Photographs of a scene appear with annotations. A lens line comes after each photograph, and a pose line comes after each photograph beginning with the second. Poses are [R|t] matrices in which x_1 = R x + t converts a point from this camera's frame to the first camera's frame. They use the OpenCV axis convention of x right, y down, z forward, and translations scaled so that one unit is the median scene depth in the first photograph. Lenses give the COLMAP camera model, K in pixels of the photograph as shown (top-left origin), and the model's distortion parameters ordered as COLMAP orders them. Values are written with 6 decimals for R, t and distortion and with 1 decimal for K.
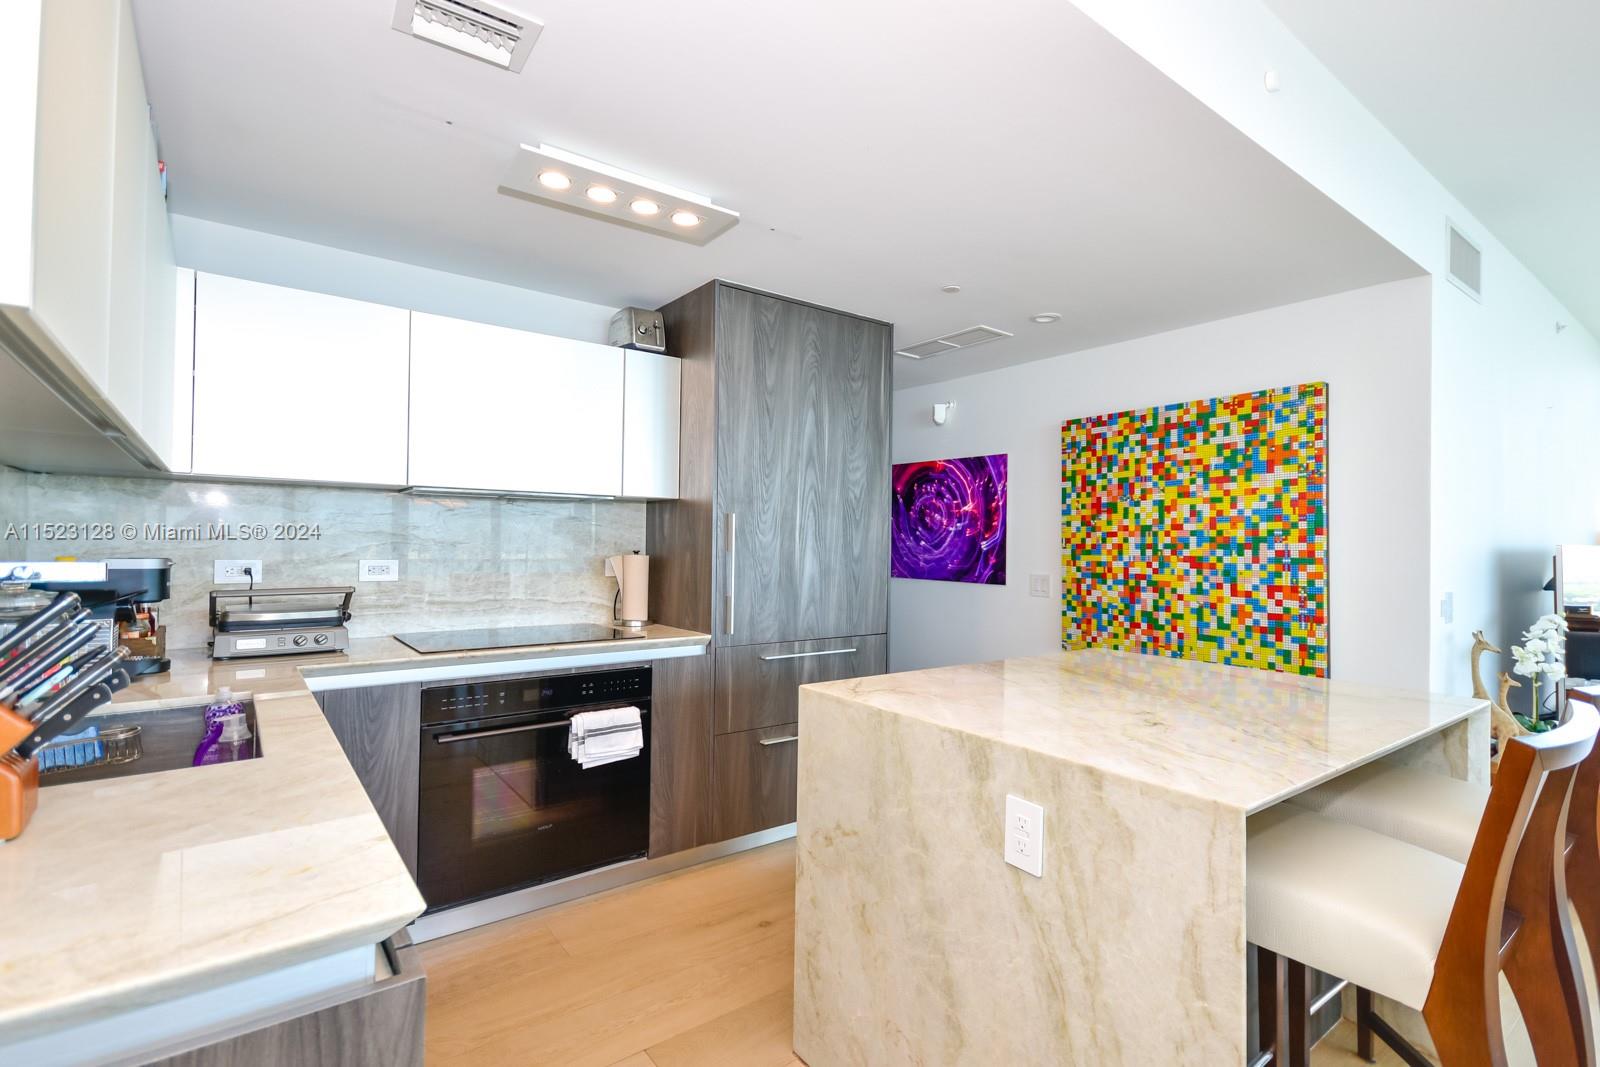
lens RADIAL K [[744.9, 0, 800.0], [0, 744.9, 533.5], [0, 0, 1]] dist [0.019996, -0.000040]
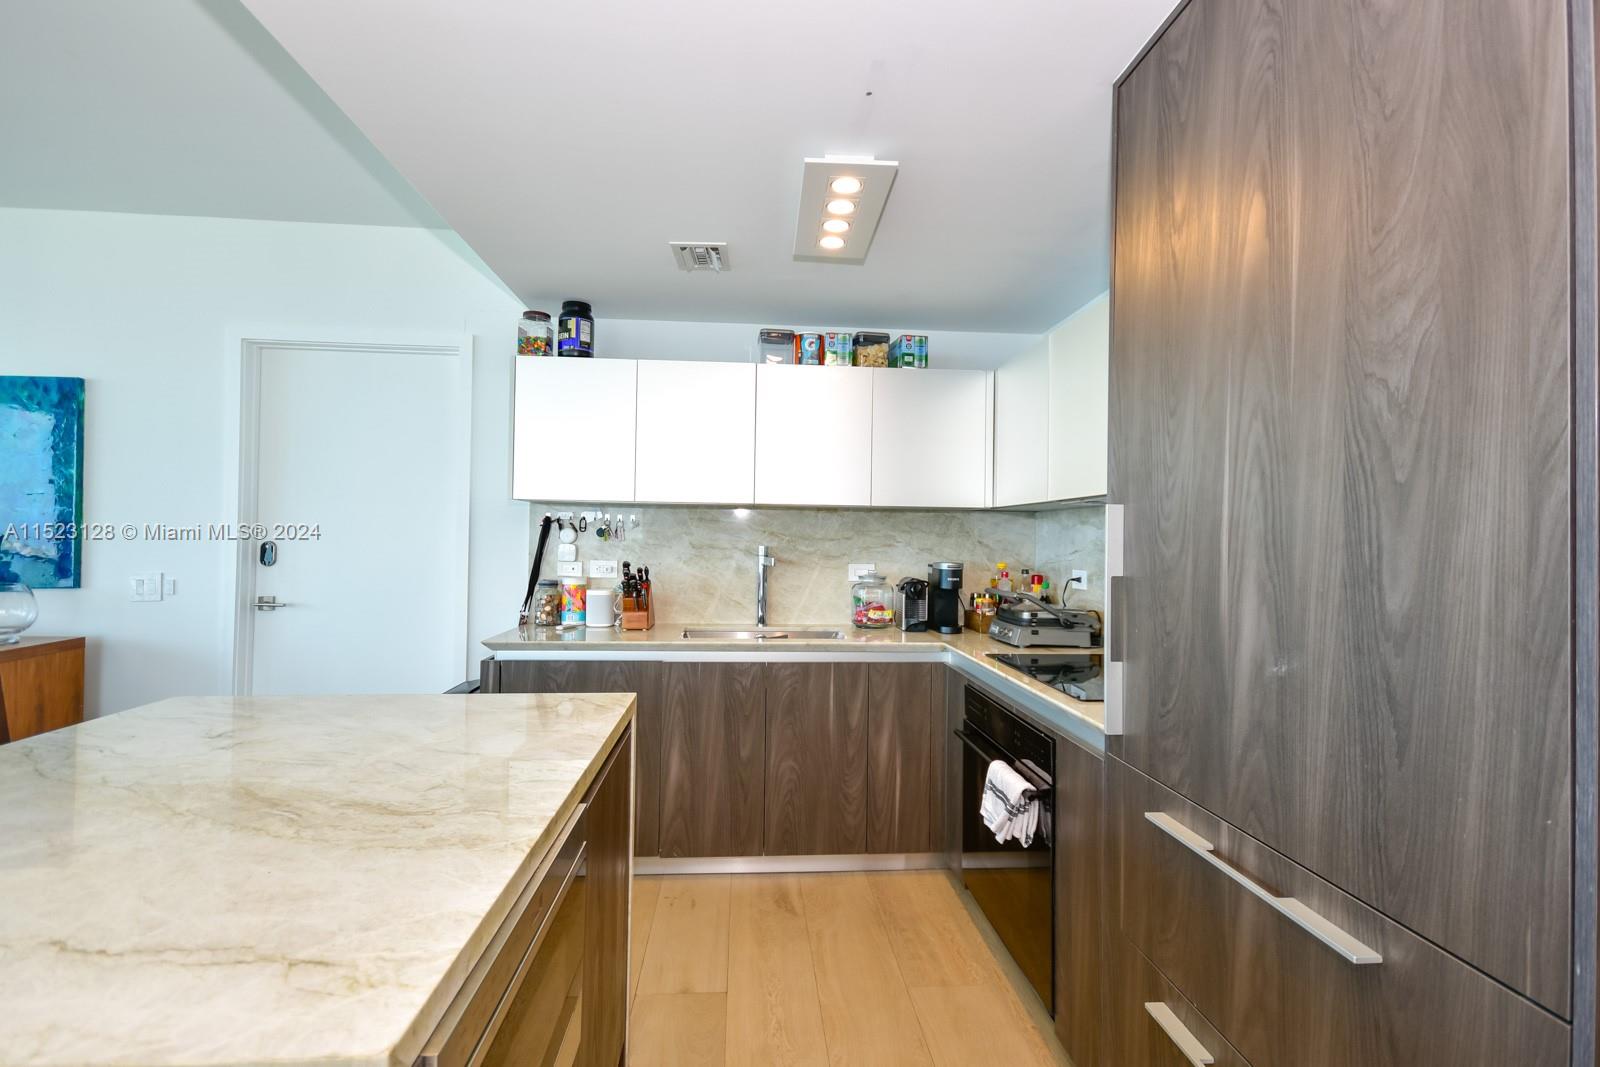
lens RADIAL K [[744.9, 0, 800.0], [0, 744.9, 533.5], [0, 0, 1]] dist [0.019996, -0.000040]
pose [[0.790733, -0.006882, -0.612122, 0.060730], [0.001479, 0.999955, -0.009331, 0.000487], [0.612159, 0.006472, 0.790708, 0.563413]]
